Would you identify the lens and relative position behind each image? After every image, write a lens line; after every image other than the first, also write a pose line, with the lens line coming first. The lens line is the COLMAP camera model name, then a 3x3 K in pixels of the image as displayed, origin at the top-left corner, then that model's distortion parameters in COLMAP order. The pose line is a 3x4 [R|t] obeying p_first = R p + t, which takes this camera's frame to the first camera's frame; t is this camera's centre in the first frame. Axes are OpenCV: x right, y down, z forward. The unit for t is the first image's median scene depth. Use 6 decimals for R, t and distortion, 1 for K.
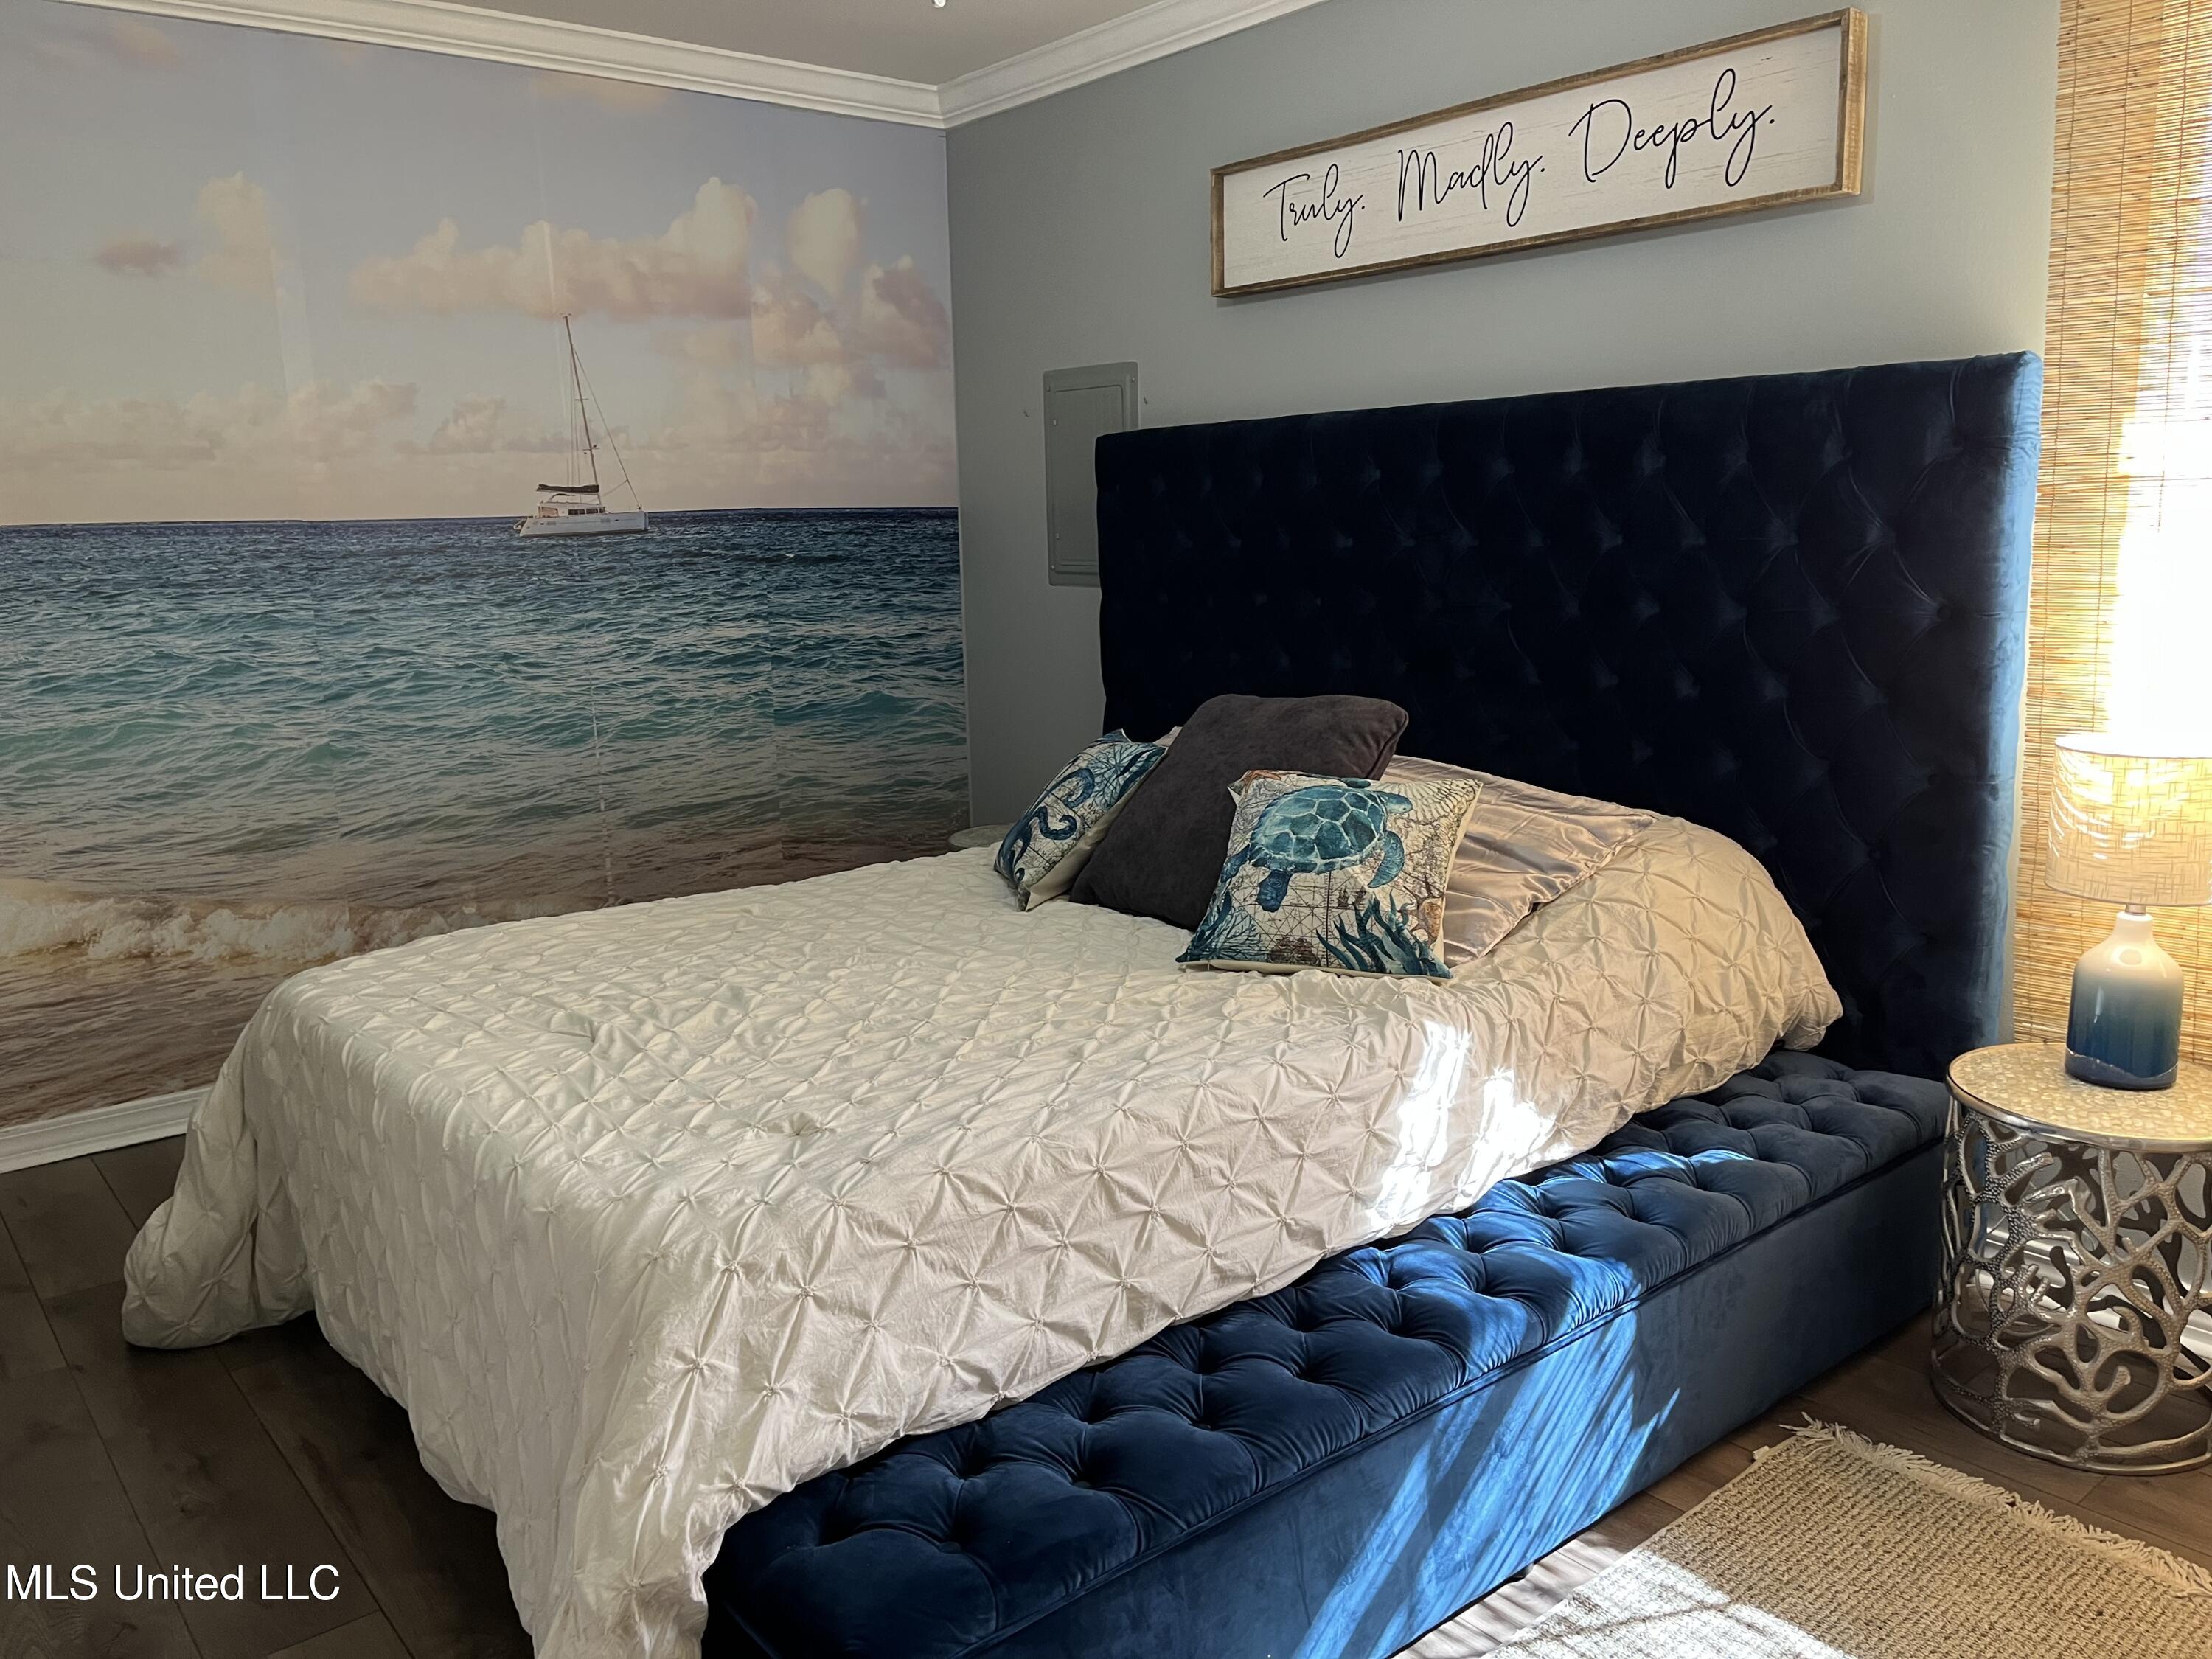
lens RADIAL K [[1674.5, 0, 1111.3], [0, 1674.5, 840.1], [0, 0, 1]] dist [0.086051, -0.103684]
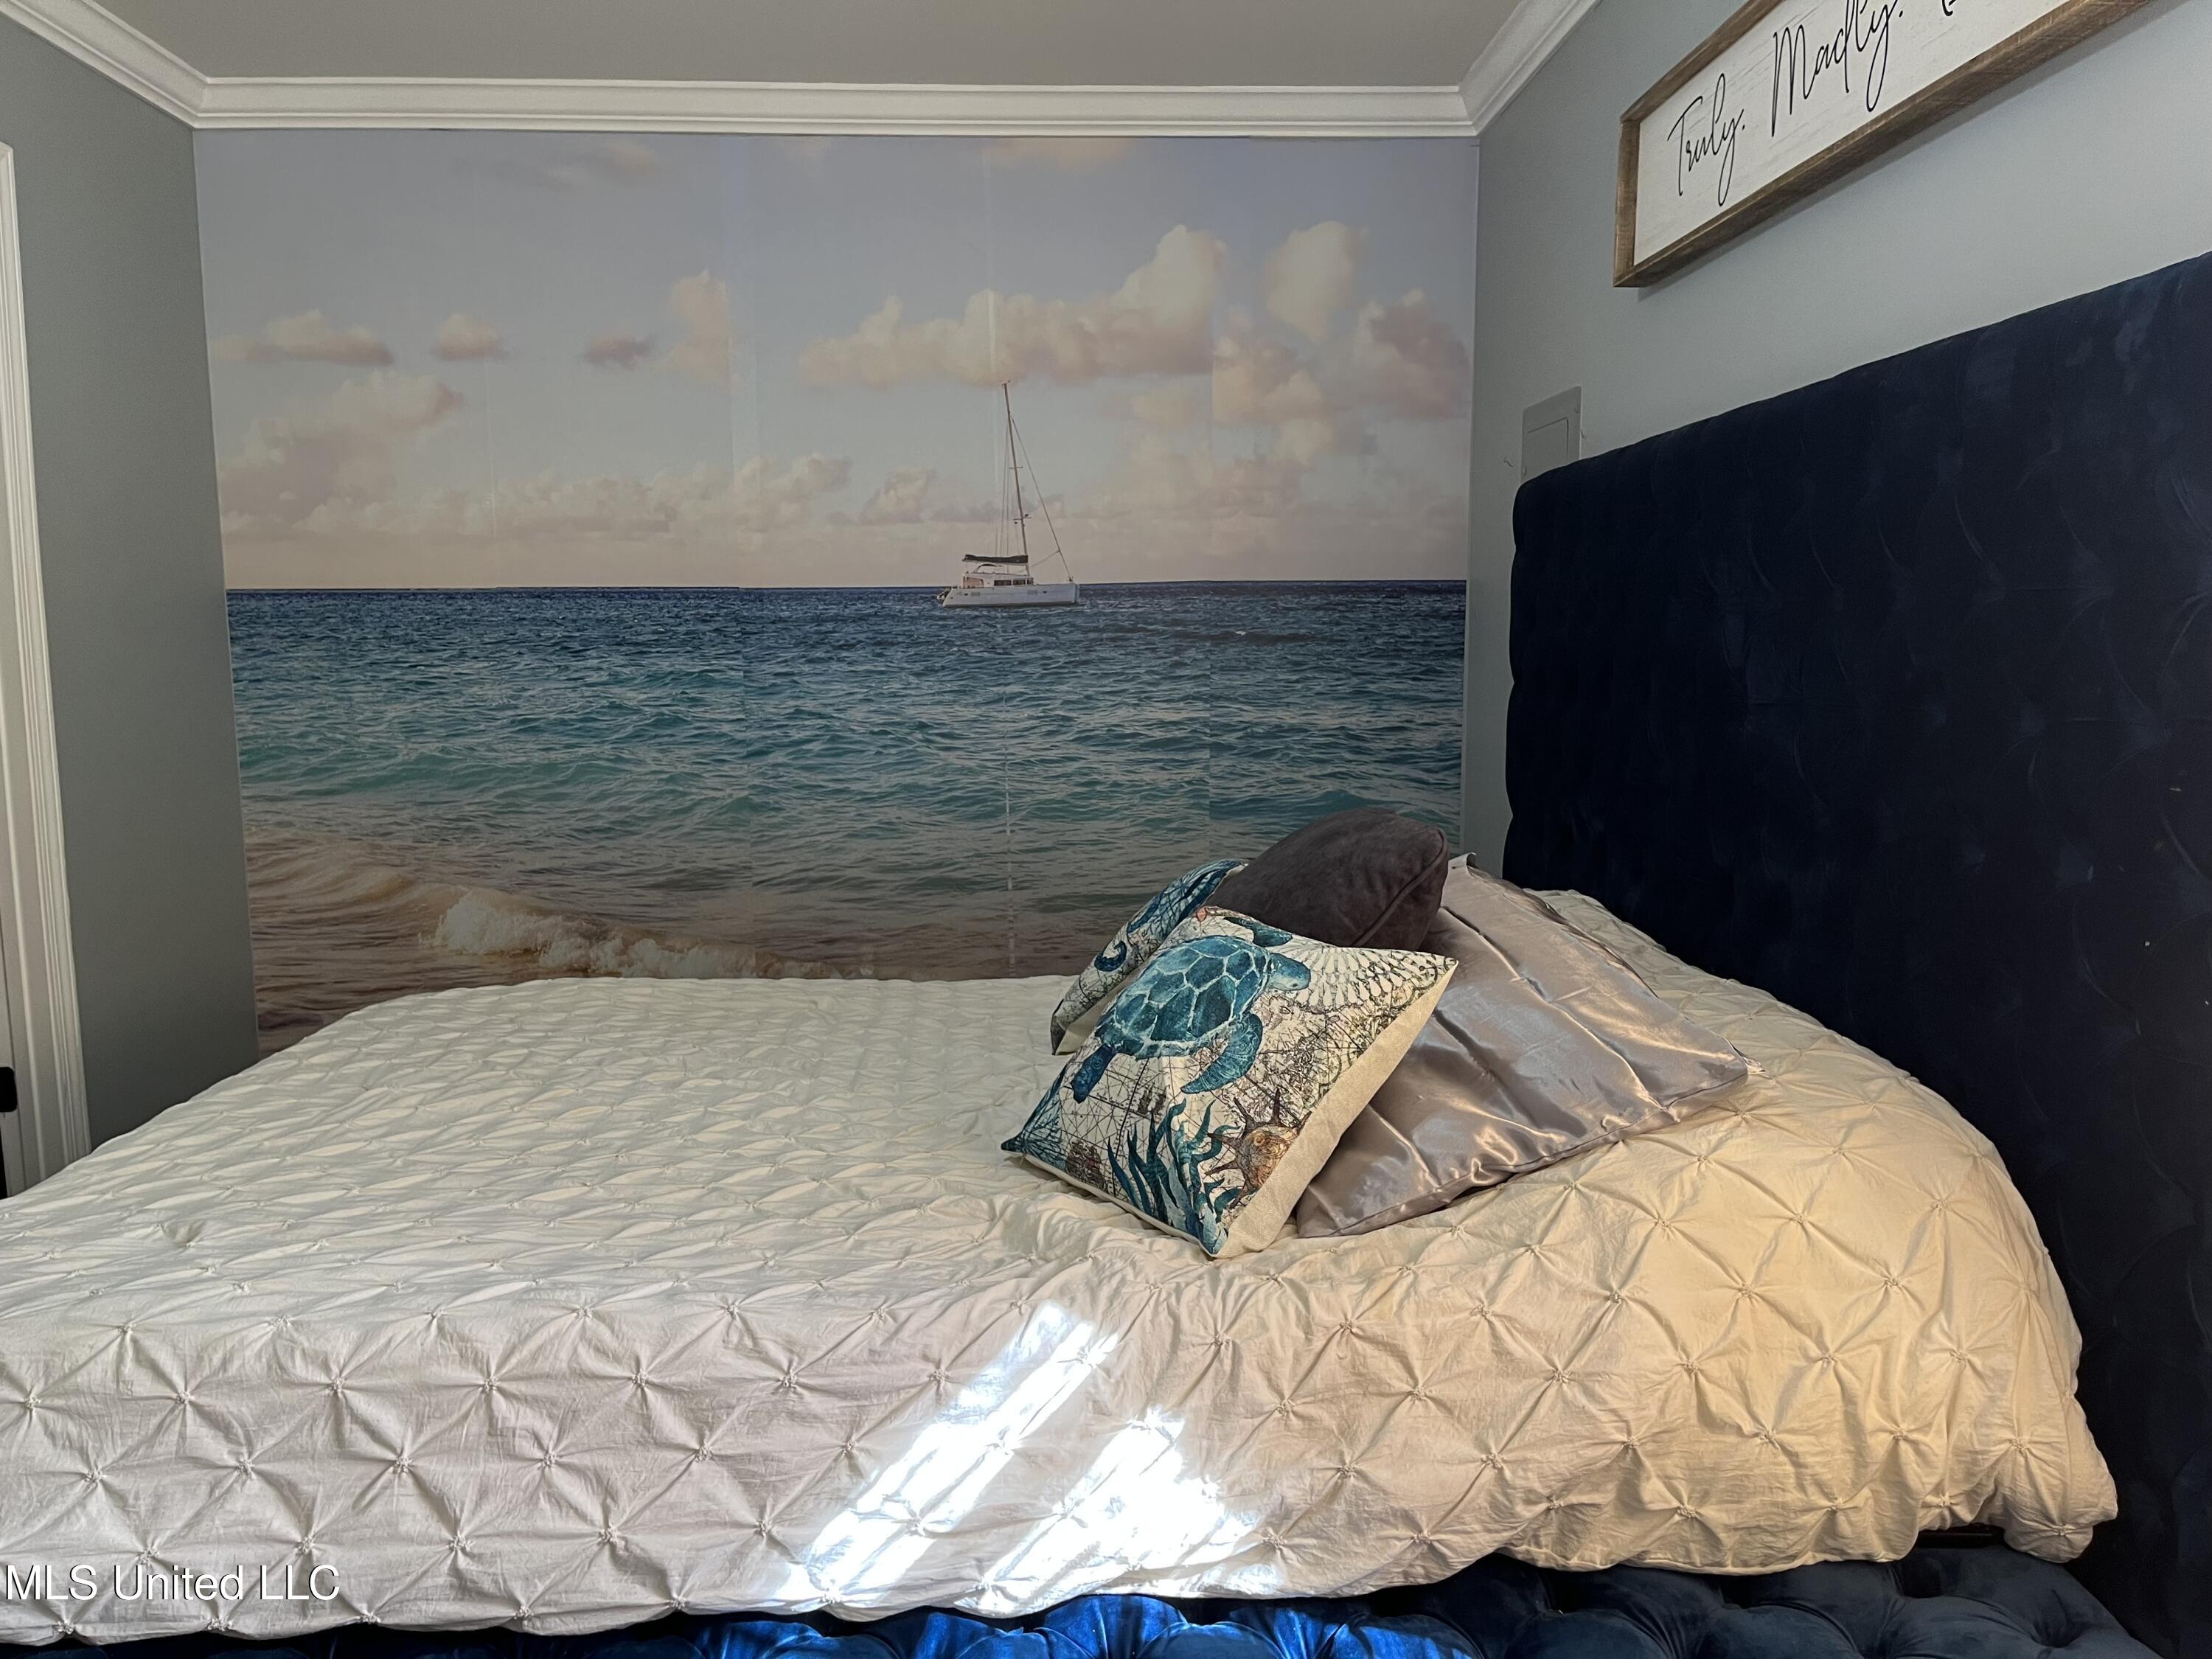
lens RADIAL K [[1667.8, 0, 1168.9], [0, 1667.8, 866.8], [0, 0, 1]] dist [0.087109, -0.113783]
pose [[0.797259, 0.097671, -0.595684, 0.375262], [-0.127120, 0.991859, -0.007507, -0.038588], [0.590101, 0.081708, 0.803184, 0.312907]]
